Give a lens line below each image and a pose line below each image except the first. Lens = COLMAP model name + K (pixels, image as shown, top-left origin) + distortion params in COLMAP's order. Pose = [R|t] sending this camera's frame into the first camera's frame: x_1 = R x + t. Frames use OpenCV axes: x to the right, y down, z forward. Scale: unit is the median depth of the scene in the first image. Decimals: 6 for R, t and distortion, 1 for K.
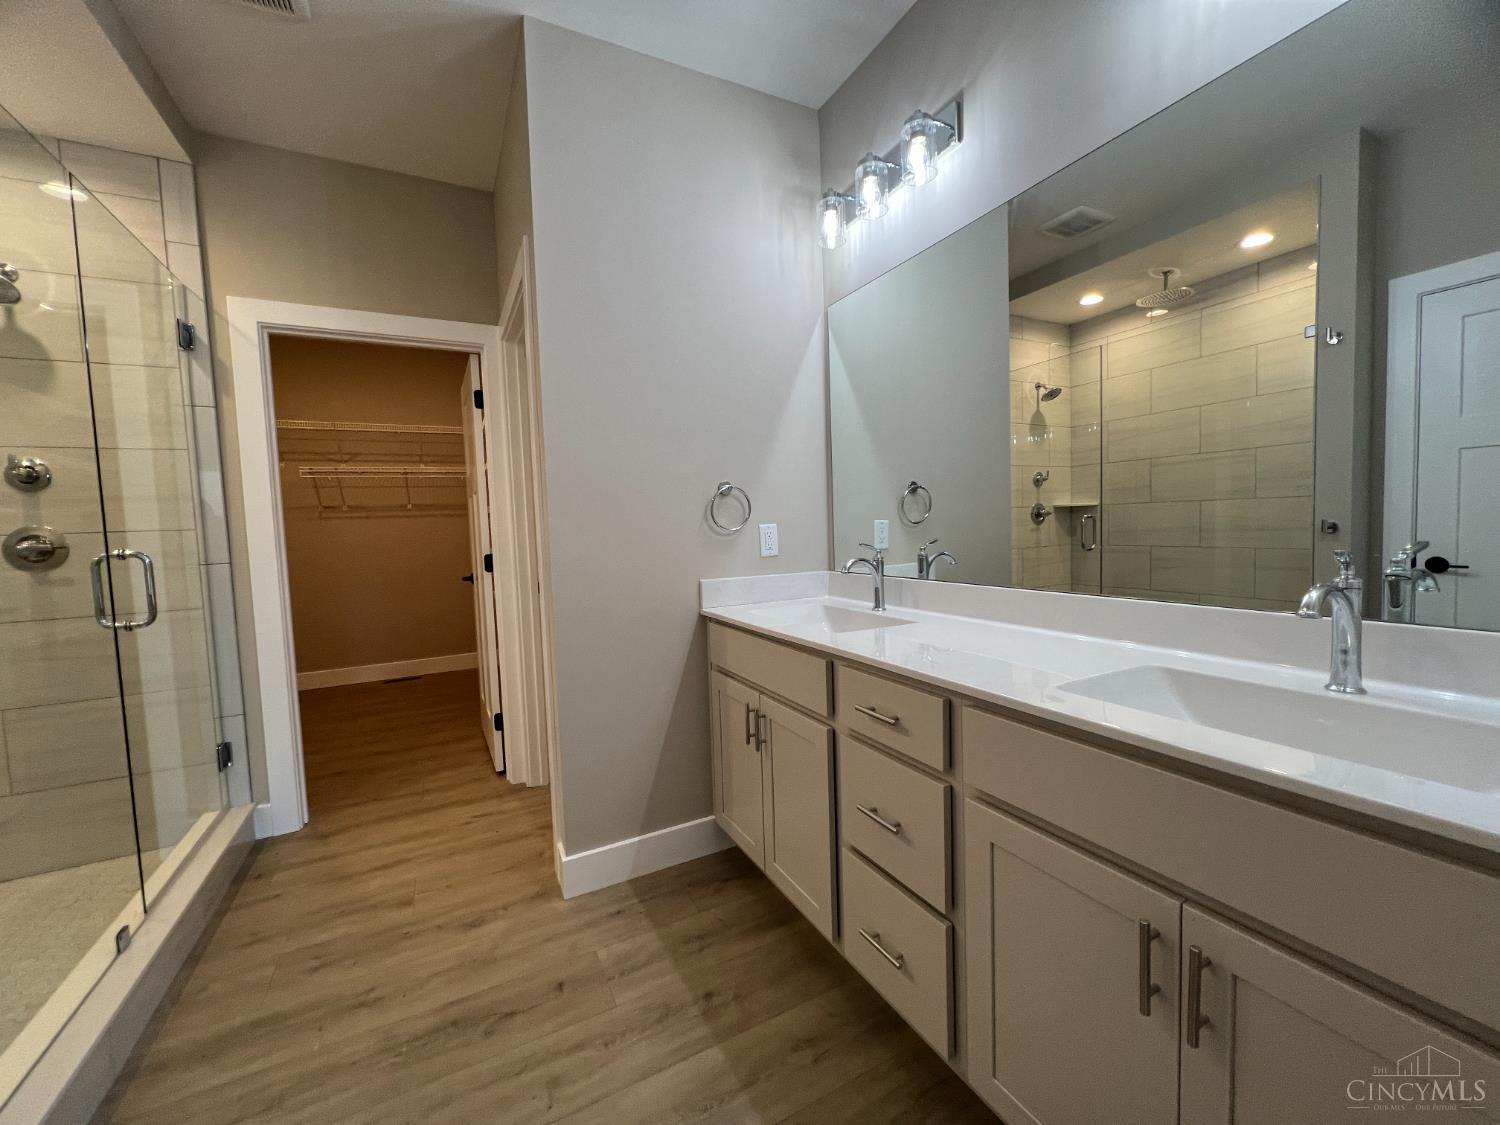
lens RADIAL K [[598.1, 0, 750.3], [0, 598.1, 554.5], [0, 0, 1]] dist [-0.003848, 0.000715]
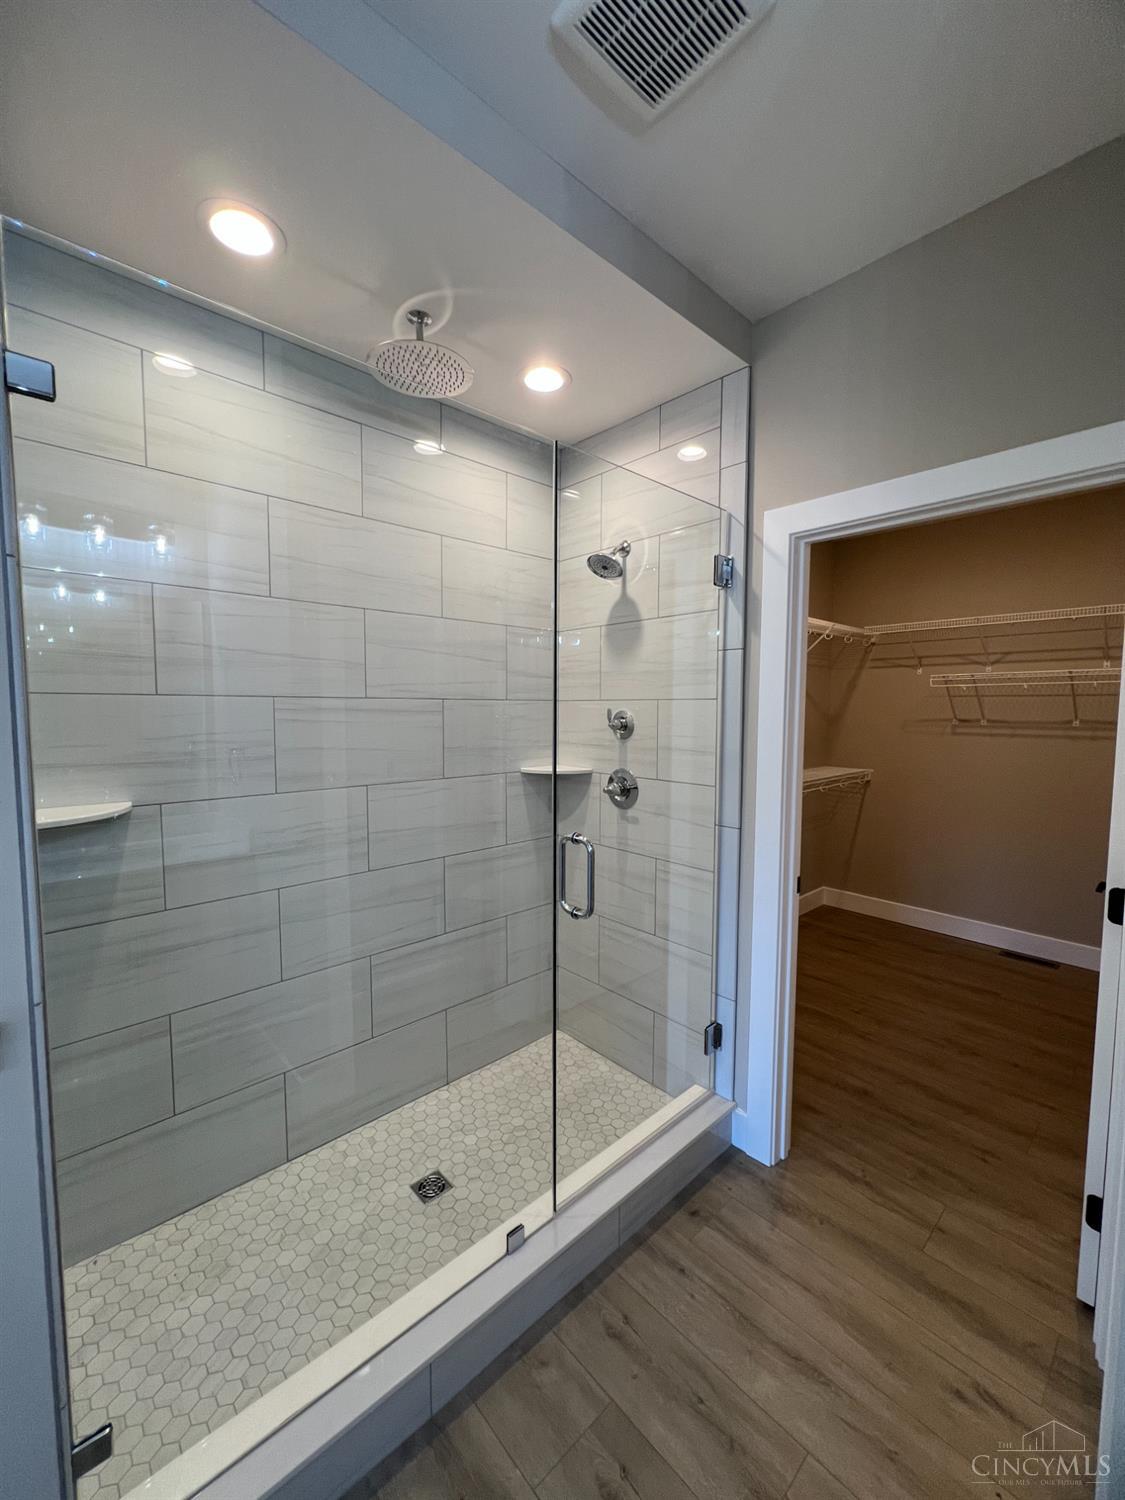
lens RADIAL K [[598.1, 0, 566.2], [0, 598.1, 749.9], [0, 0, 1]] dist [-0.003848, 0.000715]
pose [[0.266566, 0.102697, -0.958330, -0.121887], [-0.066206, 0.993910, 0.088094, -0.161892], [0.961540, 0.039964, 0.271742, 0.530407]]
